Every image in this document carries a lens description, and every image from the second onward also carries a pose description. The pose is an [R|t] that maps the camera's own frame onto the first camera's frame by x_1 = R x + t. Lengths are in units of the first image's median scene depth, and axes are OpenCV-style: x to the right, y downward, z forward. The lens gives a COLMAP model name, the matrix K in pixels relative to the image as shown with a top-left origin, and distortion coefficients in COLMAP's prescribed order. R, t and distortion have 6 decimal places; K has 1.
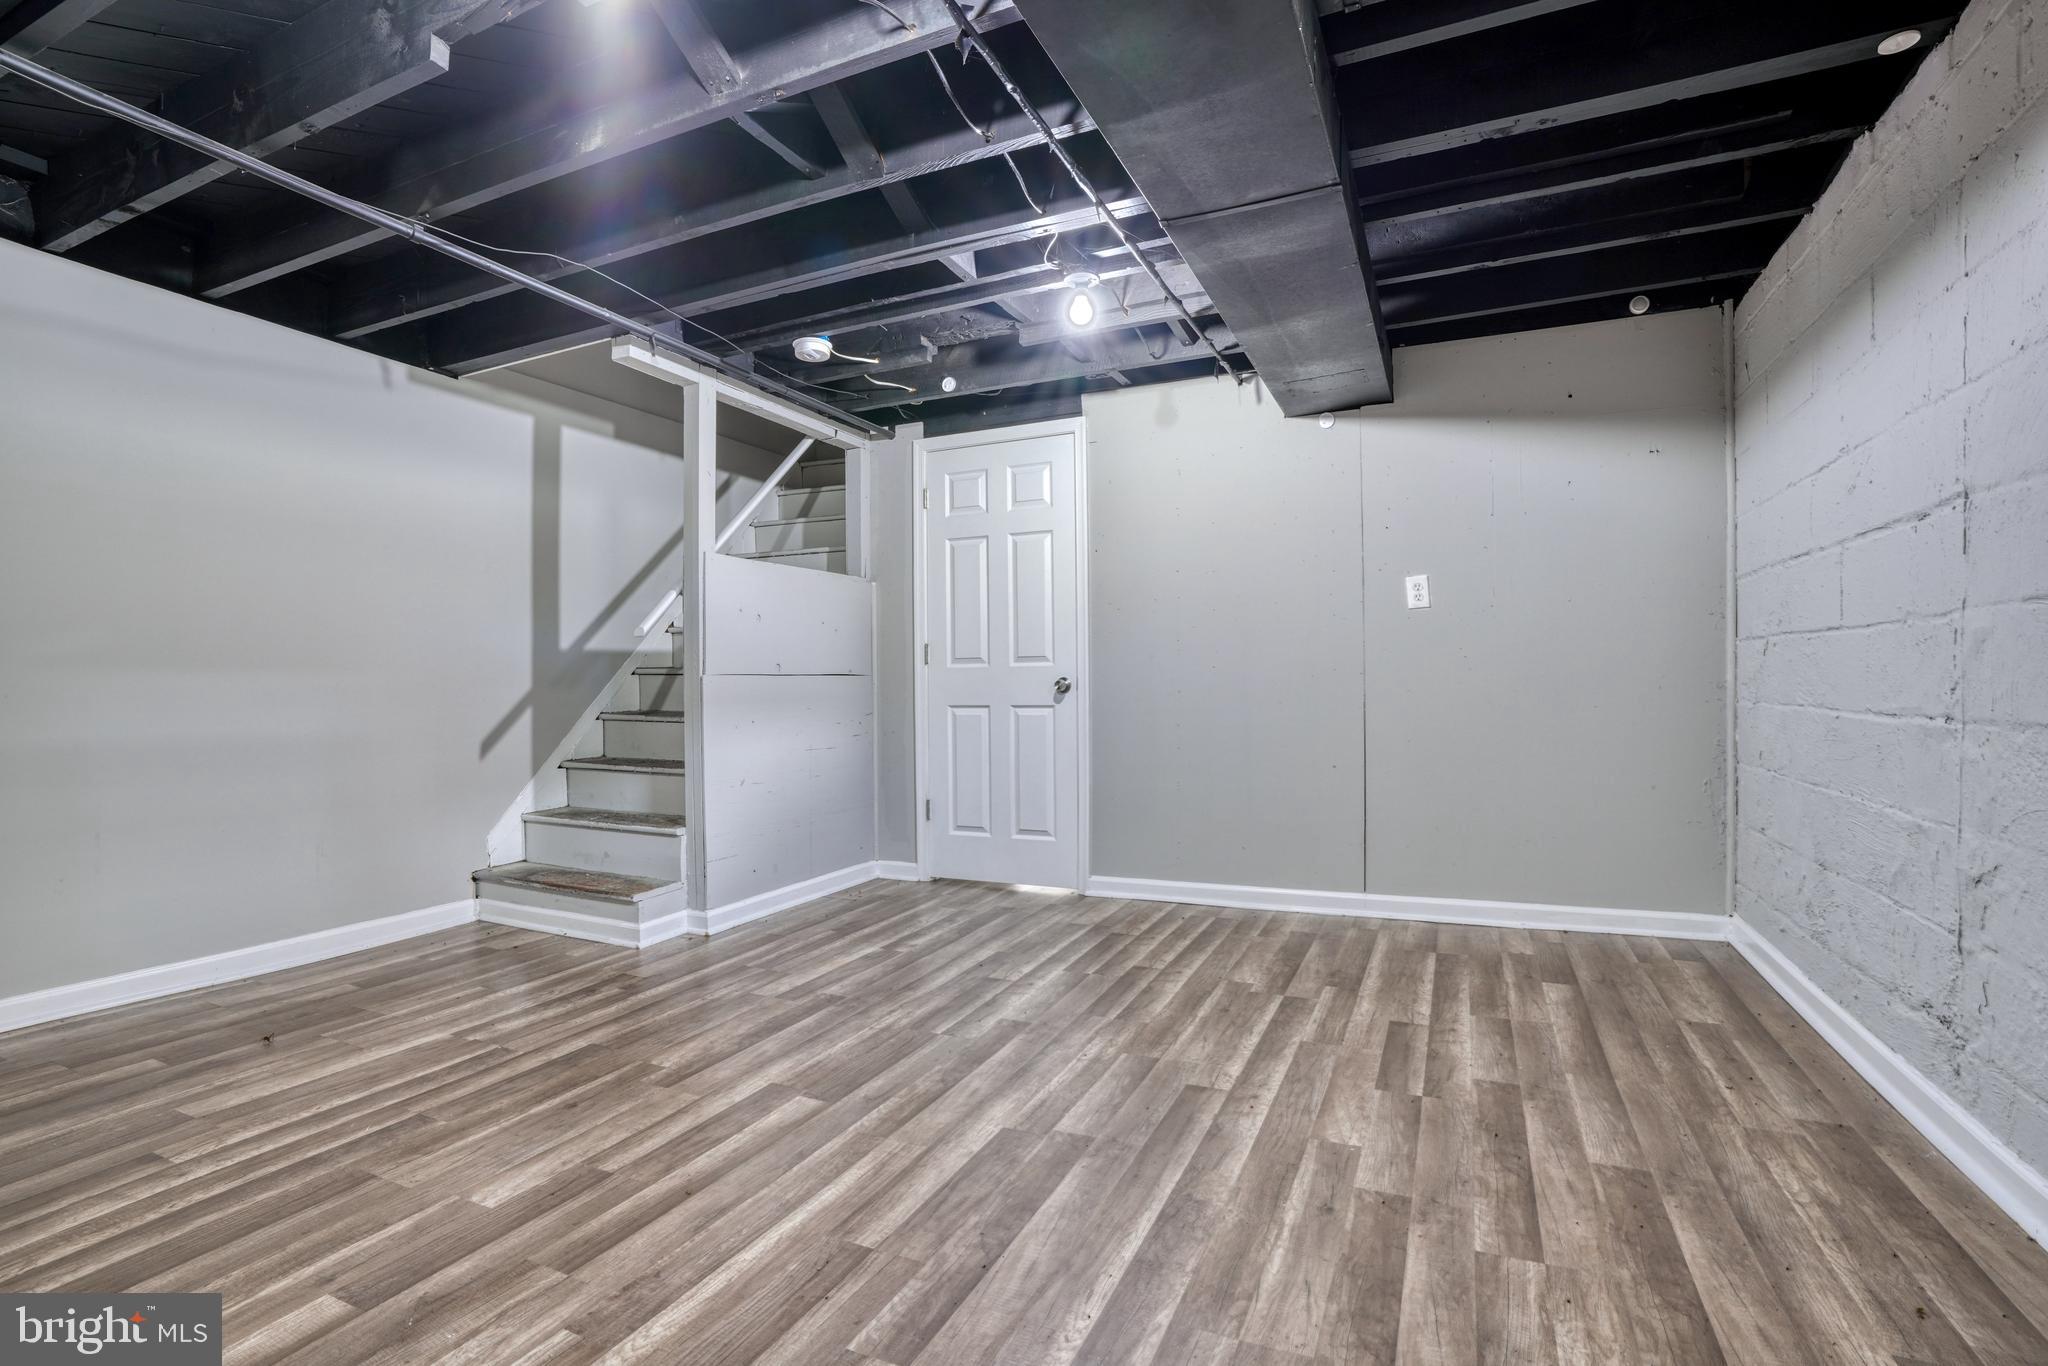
lens RADIAL K [[960.5, 0, 1013.0], [0, 960.5, 683.8], [0, 0, 1]] dist [-0.046724, 0.013736]
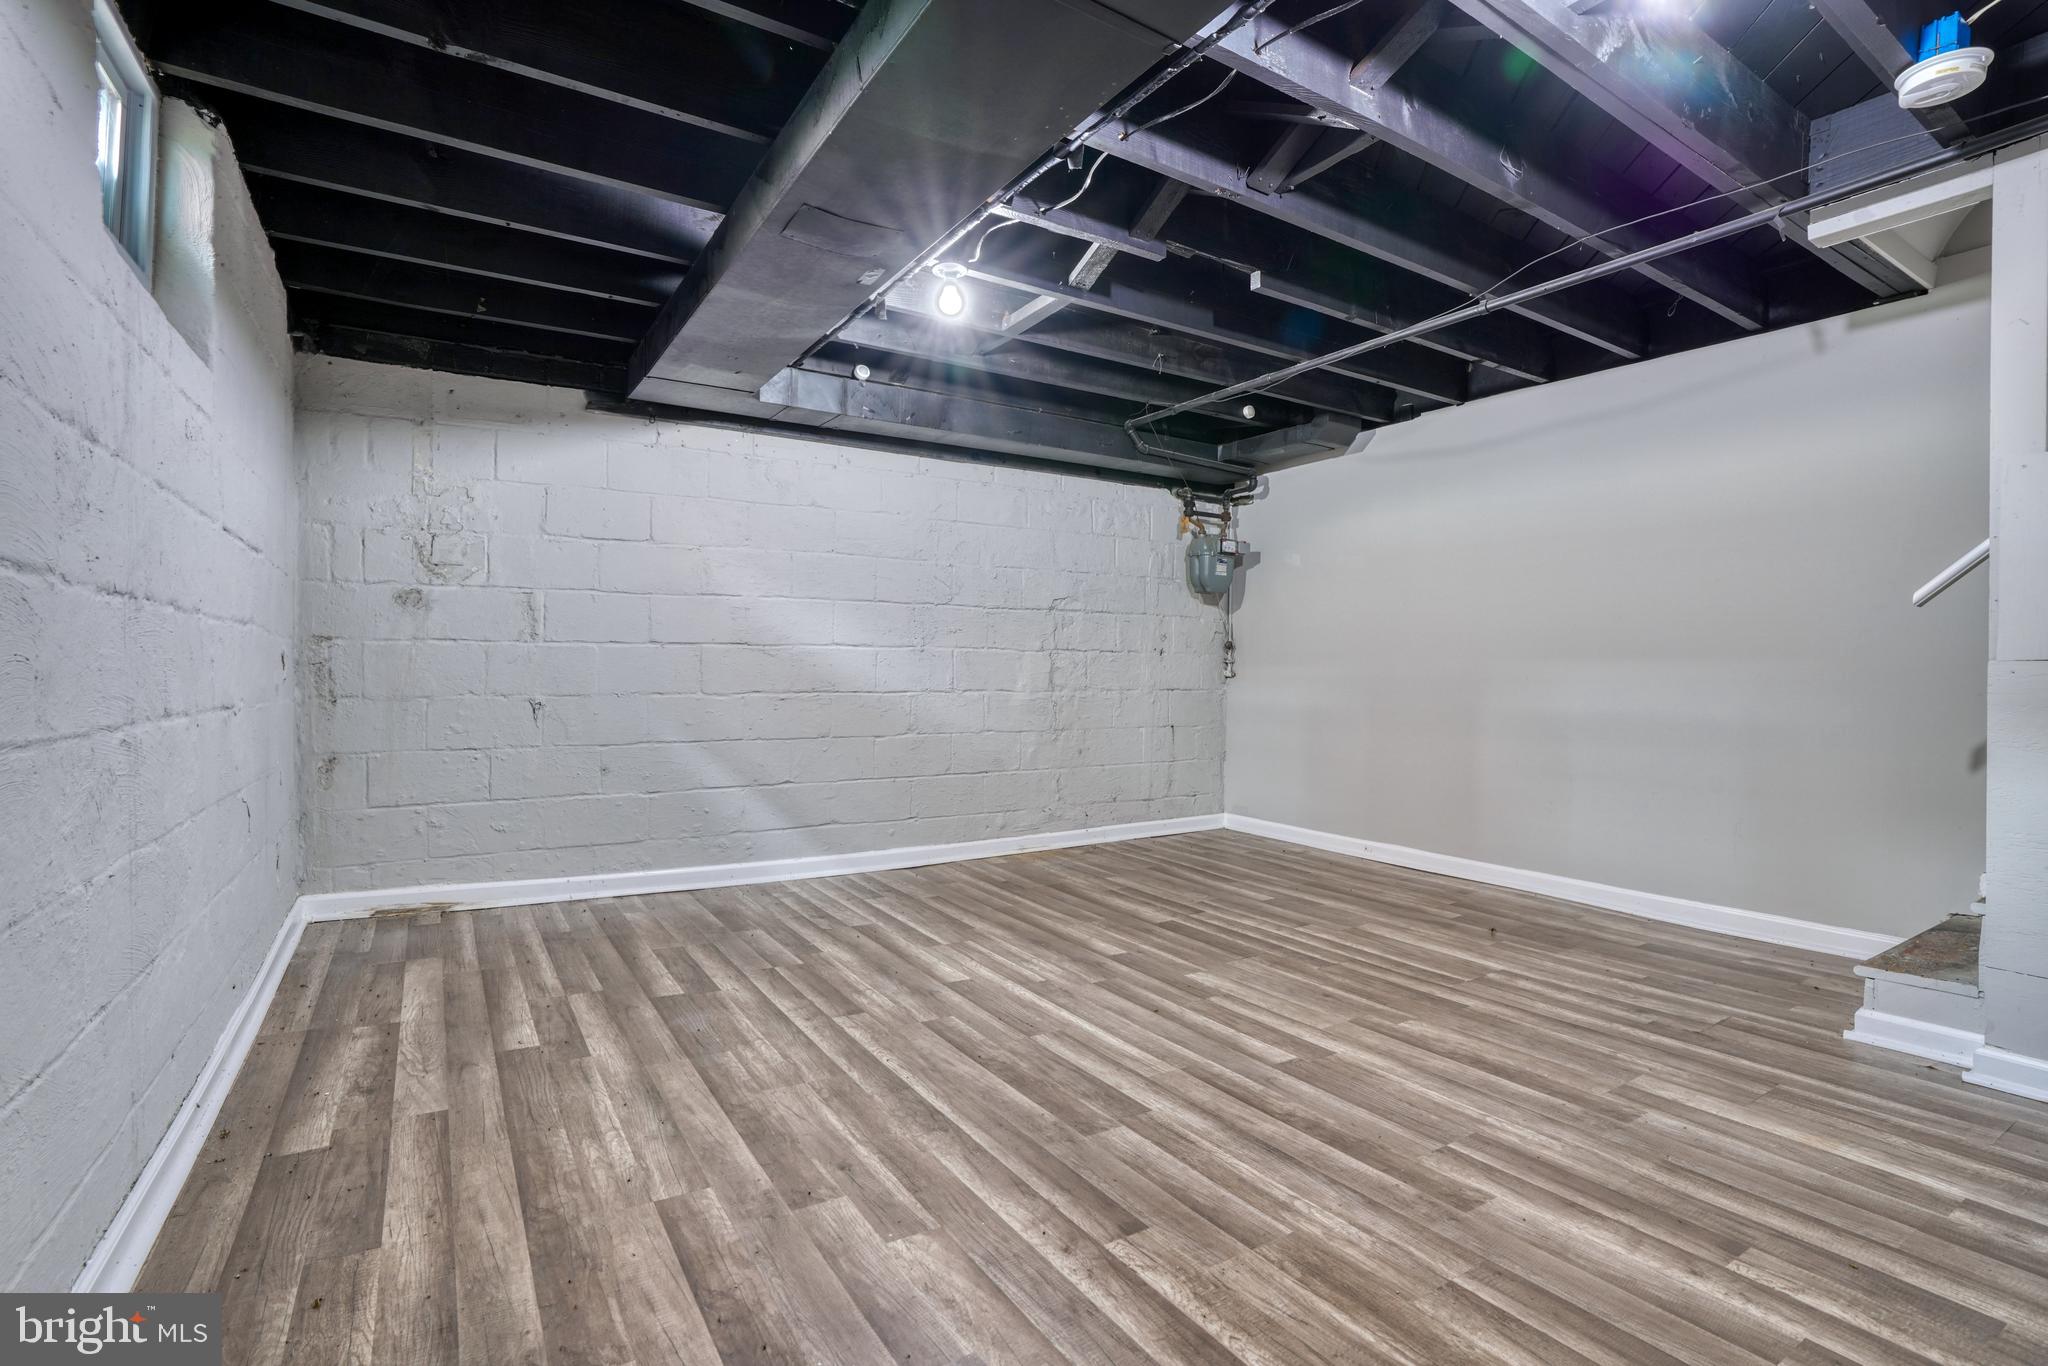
lens RADIAL K [[960.5, 0, 1018.5], [0, 960.5, 688.9], [0, 0, 1]] dist [-0.046724, 0.013736]
pose [[-0.542251, 0.018091, -0.840022, 0.950226], [0.002773, 0.999801, 0.019742, -0.007122], [0.840212, 0.008375, -0.542194, 1.479097]]
